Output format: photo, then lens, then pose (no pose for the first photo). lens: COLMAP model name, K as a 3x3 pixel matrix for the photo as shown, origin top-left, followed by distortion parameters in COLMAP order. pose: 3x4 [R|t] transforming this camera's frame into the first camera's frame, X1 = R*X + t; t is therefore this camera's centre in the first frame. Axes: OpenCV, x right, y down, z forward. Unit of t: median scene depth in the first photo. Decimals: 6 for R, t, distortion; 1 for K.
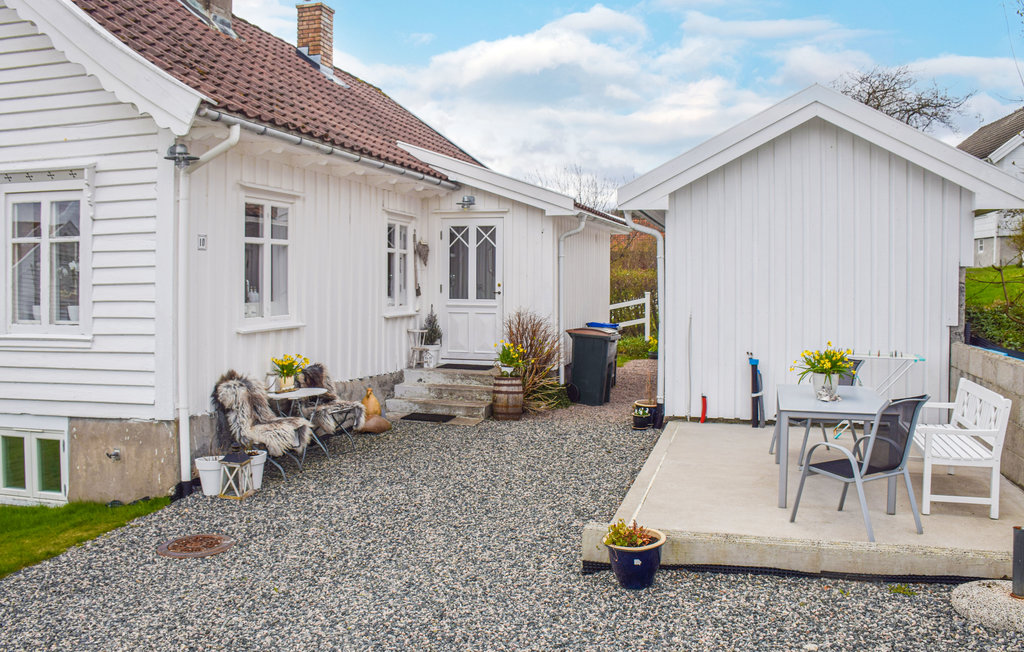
lens RADIAL K [[898.2, 0, 603.9], [0, 898.2, 293.1], [0, 0, 1]] dist [-0.104489, 0.050233]
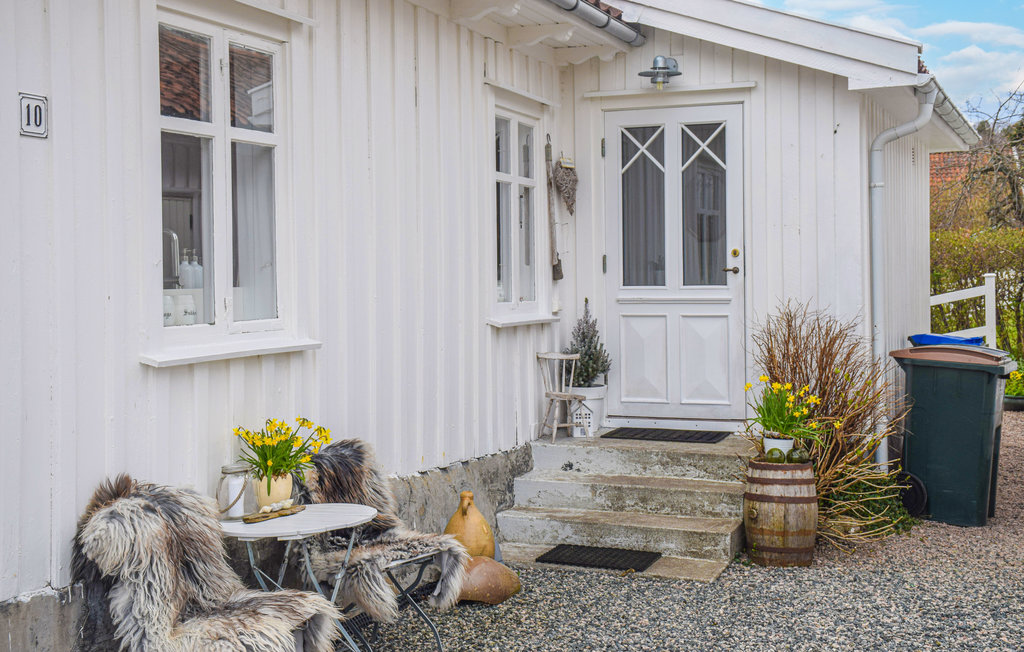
lens RADIAL K [[1490.7, 0, 569.8], [0, 1490.7, 273.2], [0, 0, 1]] dist [0.135437, 0.000000]
pose [[0.988332, -0.017573, -0.151299, -0.124114], [0.015537, 0.999772, -0.014624, 0.015919], [0.151521, 0.012102, 0.988380, 0.355307]]
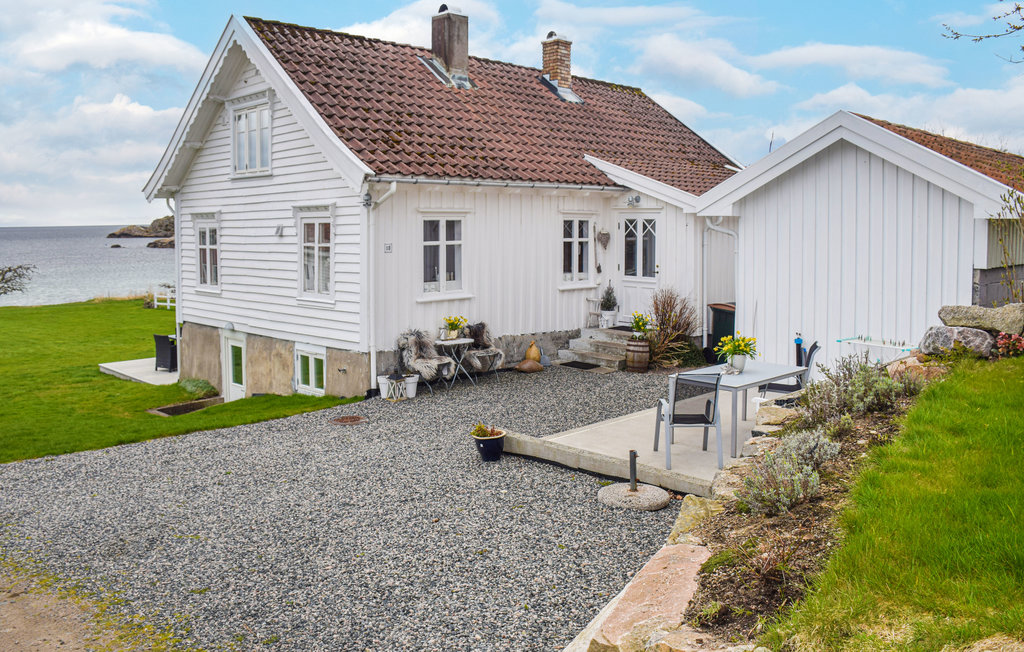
lens RADIAL K [[898.2, 0, 457.0], [0, 898.2, 268.8], [0, 0, 1]] dist [-0.104489, 0.050233]
pose [[0.824359, 0.026288, -0.565457, 0.524112], [-0.008344, 0.999377, 0.034296, -0.066463], [0.566006, -0.023554, 0.824064, -0.283531]]
